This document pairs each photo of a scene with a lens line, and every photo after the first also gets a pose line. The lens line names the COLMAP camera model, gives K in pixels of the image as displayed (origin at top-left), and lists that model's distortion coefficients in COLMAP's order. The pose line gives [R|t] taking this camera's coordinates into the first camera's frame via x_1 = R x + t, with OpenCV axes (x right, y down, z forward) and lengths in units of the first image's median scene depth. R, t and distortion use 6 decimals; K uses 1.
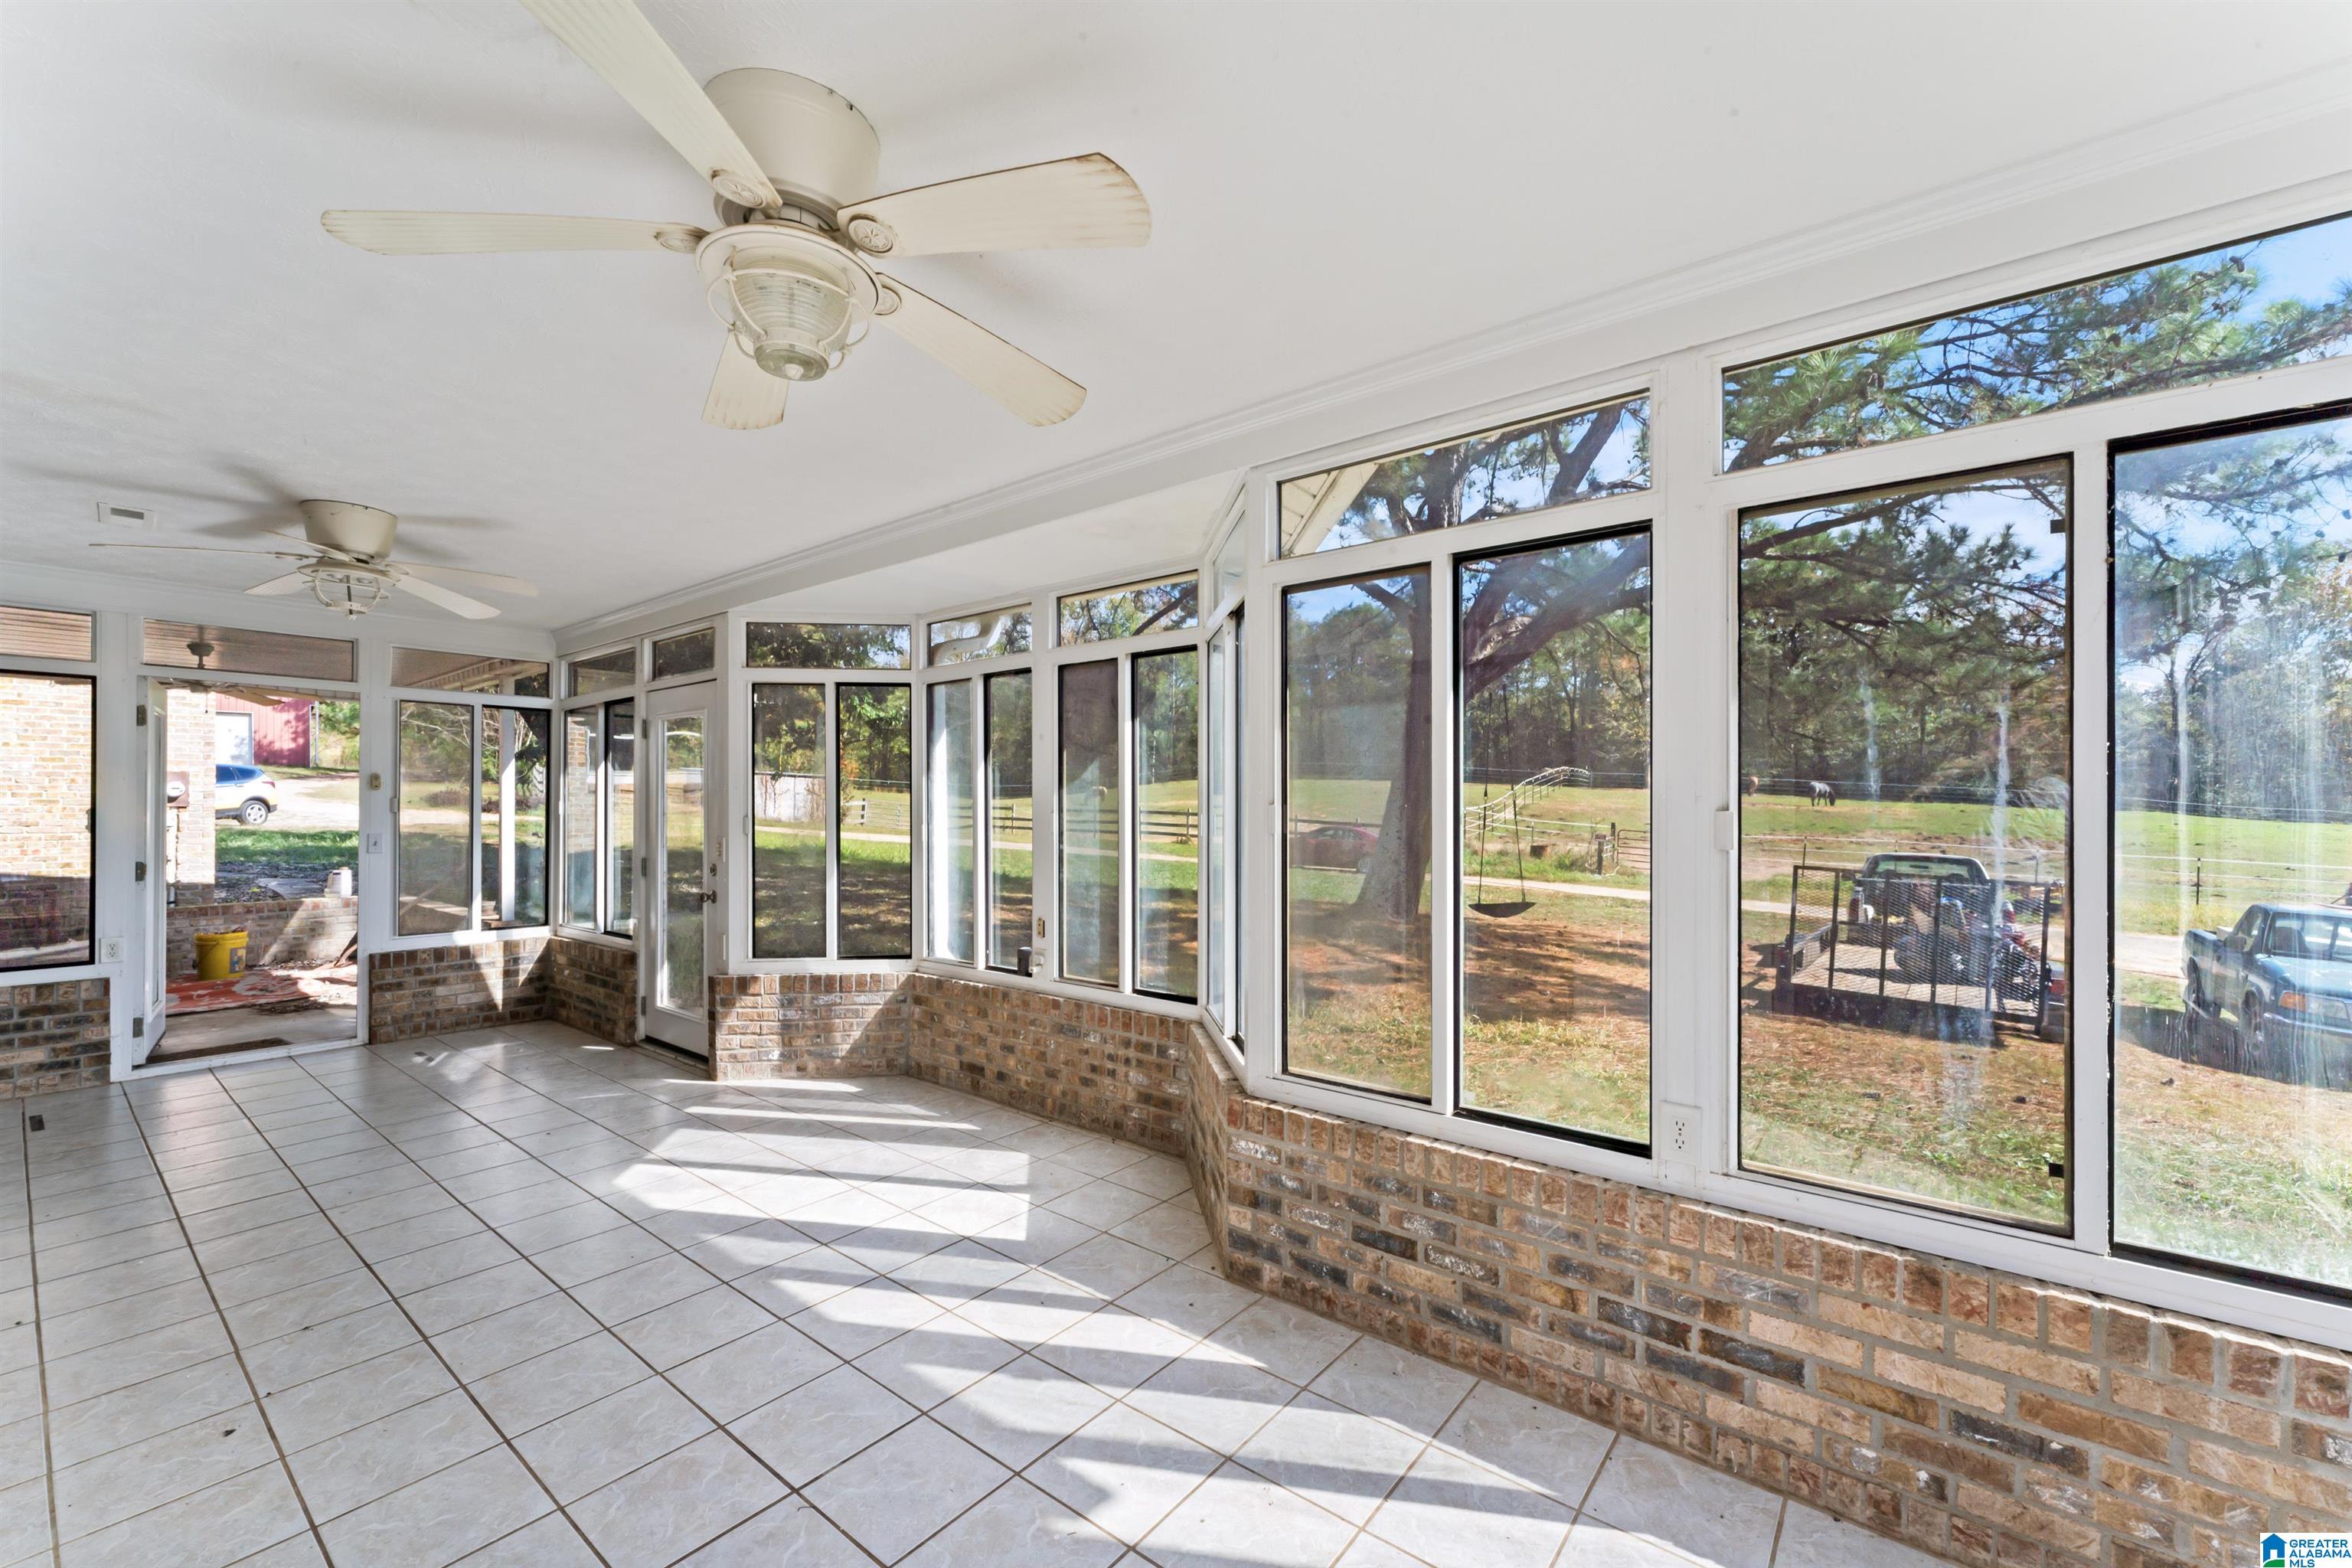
lens RADIAL K [[939.9, 0, 1167.0], [0, 939.9, 809.8], [0, 0, 1]] dist [0.002900, -0.000052]
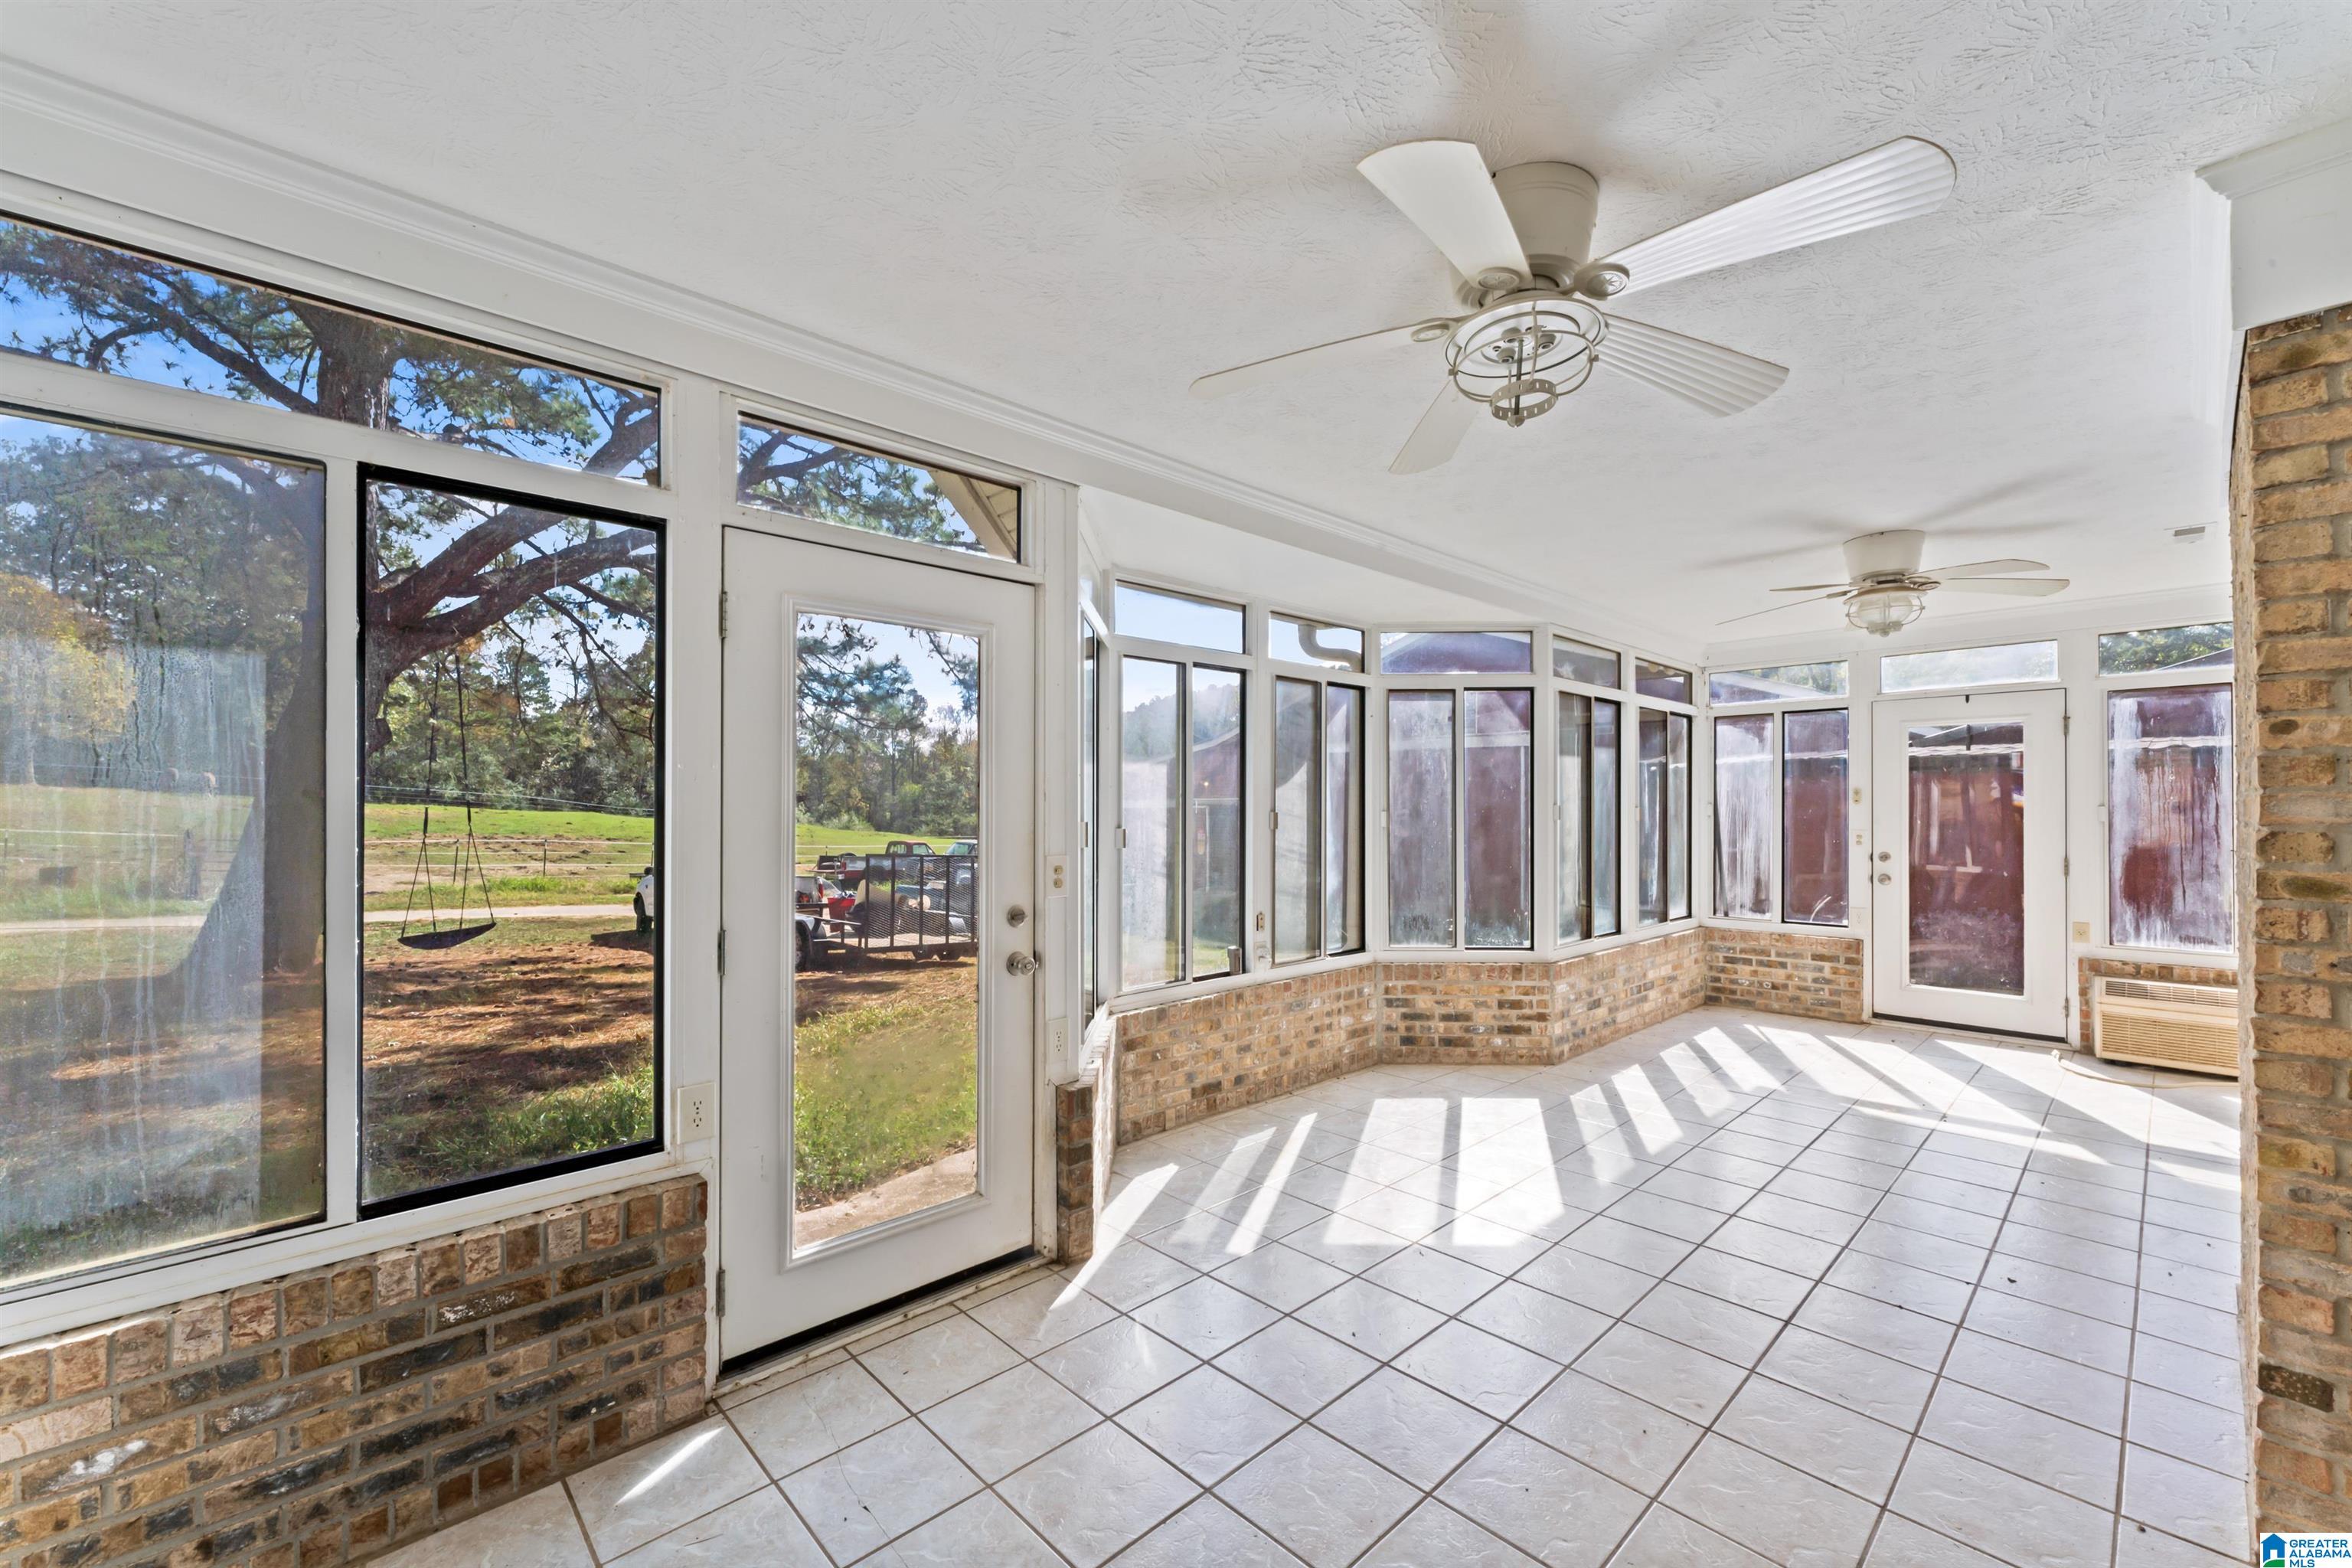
lens RADIAL K [[939.9, 0, 1167.0], [0, 939.9, 809.8], [0, 0, 1]] dist [0.002900, -0.000052]
pose [[0.138072, -0.001177, 0.990422, -1.220427], [0.002168, 0.999997, 0.000886, 0.000137], [-0.990420, 0.002025, 0.138074, 0.988125]]
